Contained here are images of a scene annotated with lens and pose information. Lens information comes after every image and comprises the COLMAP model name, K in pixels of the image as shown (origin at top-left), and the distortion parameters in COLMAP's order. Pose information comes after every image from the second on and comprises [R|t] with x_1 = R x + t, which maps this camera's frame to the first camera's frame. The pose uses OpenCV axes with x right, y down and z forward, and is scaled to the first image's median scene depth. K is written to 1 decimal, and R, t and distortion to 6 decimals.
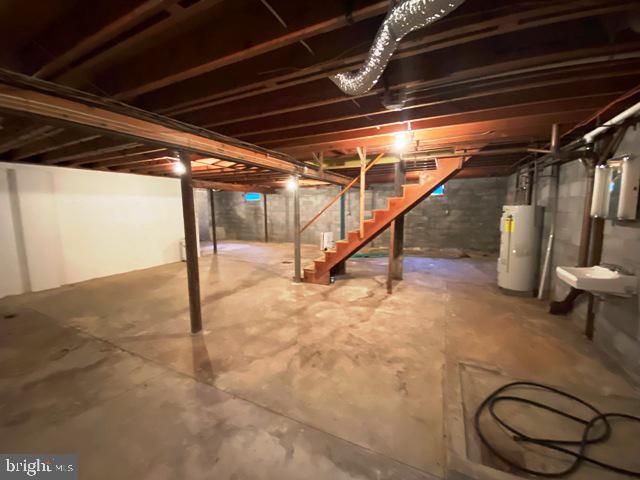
lens RADIAL K [[257.9, 0, 319.4], [0, 257.9, 238.3], [0, 0, 1]] dist [0.031435, -0.026353]
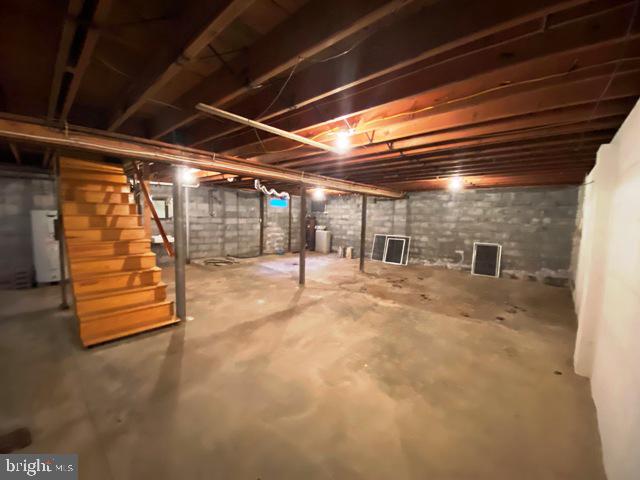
lens RADIAL K [[257.9, 0, 319.4], [0, 257.9, 238.3], [0, 0, 1]] dist [0.031435, -0.026353]
pose [[-0.961238, -0.035984, 0.273362, -0.888250], [0.018519, 0.980782, 0.194223, -0.247964], [-0.275098, 0.191757, -0.942099, 2.157258]]
